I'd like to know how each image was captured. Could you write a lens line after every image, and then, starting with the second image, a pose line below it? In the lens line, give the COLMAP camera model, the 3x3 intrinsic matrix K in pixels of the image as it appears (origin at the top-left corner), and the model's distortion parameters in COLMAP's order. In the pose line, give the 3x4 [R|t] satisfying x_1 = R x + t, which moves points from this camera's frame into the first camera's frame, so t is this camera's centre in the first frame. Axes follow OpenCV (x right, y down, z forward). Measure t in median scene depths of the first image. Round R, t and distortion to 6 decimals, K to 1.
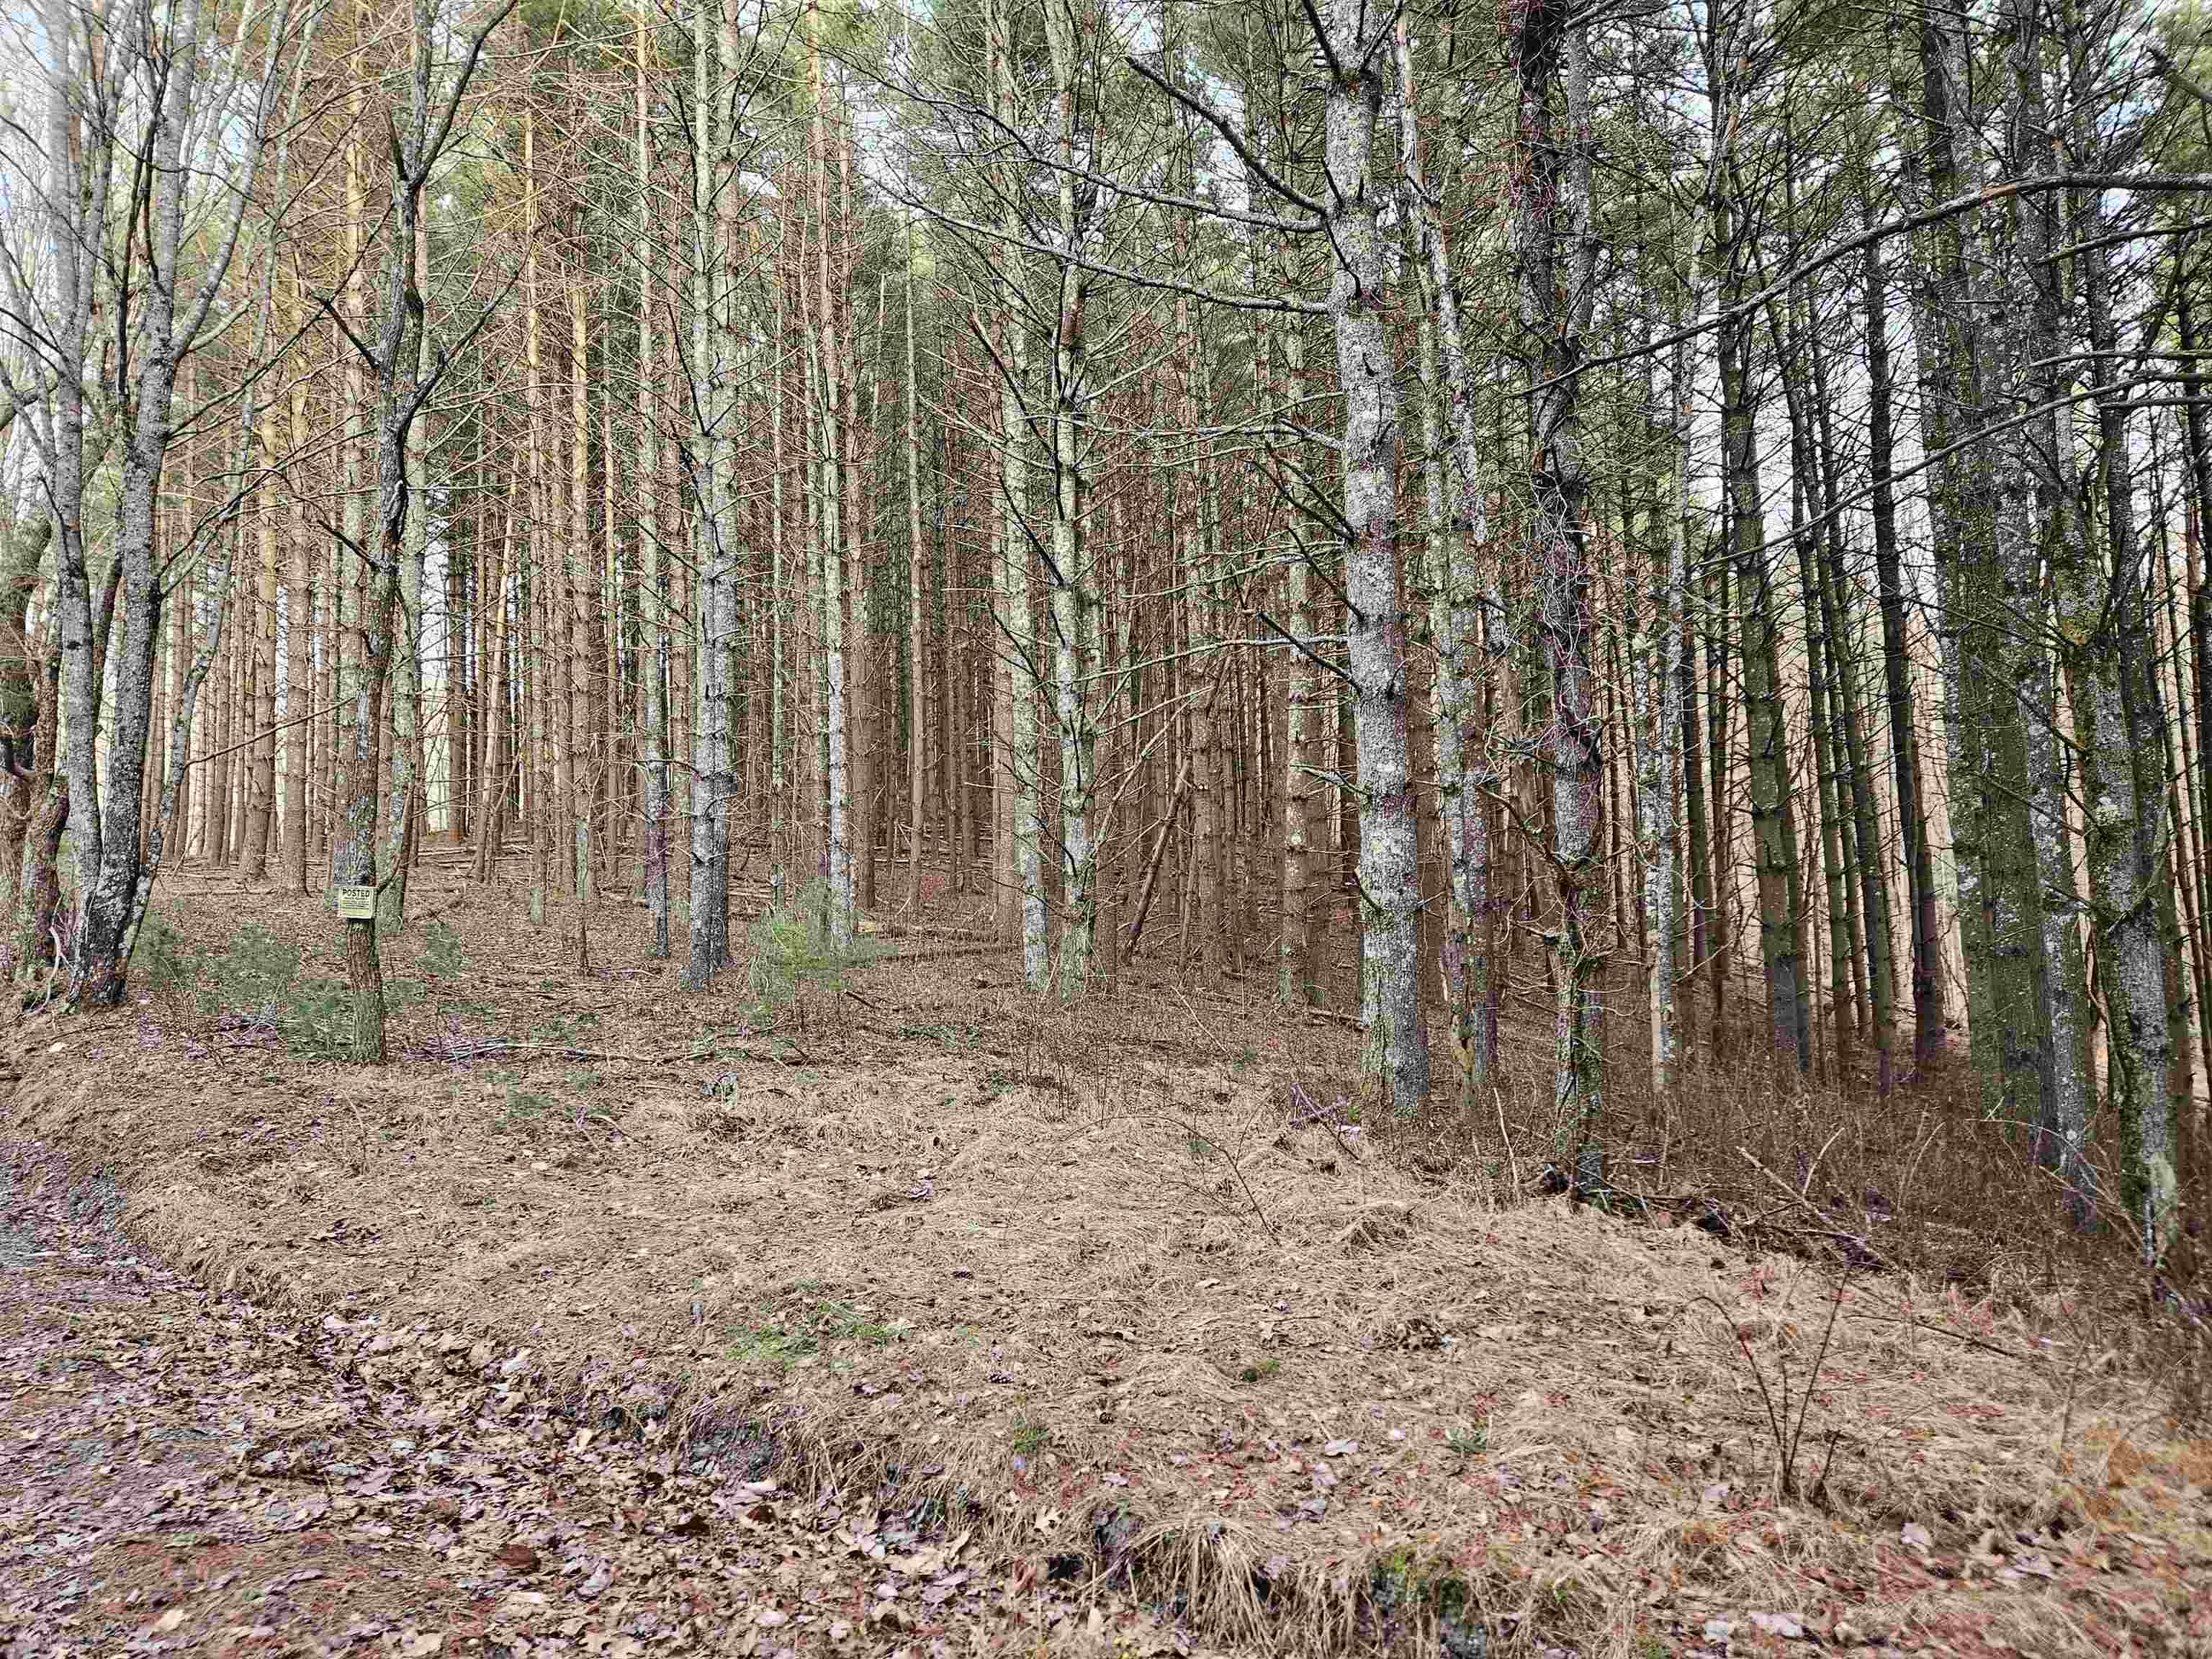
lens RADIAL K [[1478.0, 0, 1104.8], [0, 1478.0, 832.0], [0, 0, 1]] dist [0.053929, 0.000485]
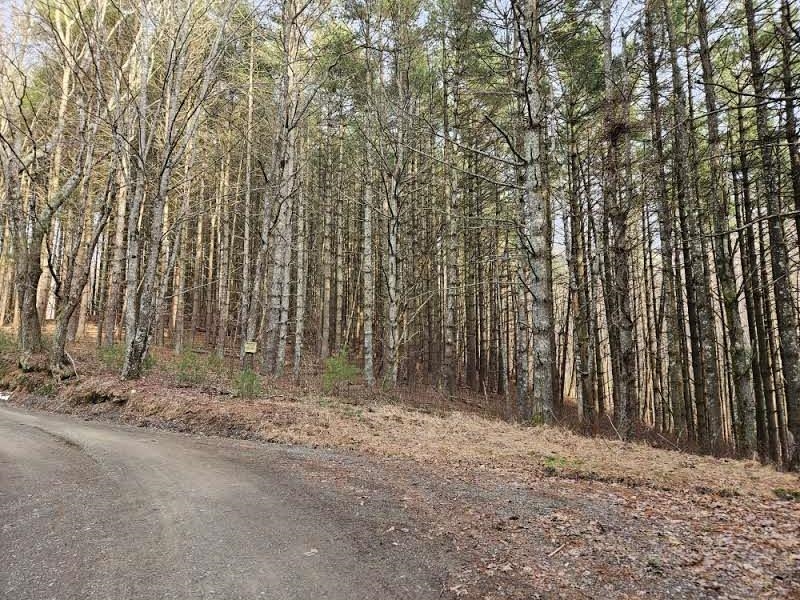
lens RADIAL K [[534.5, 0, 400.6], [0, 534.5, 298.7], [0, 0, 1]] dist [0.053929, 0.000485]
pose [[0.979452, 0.065281, 0.190820, -0.366650], [-0.052354, 0.996028, -0.072025, 0.008770], [-0.194764, 0.060555, 0.978979, -0.154281]]
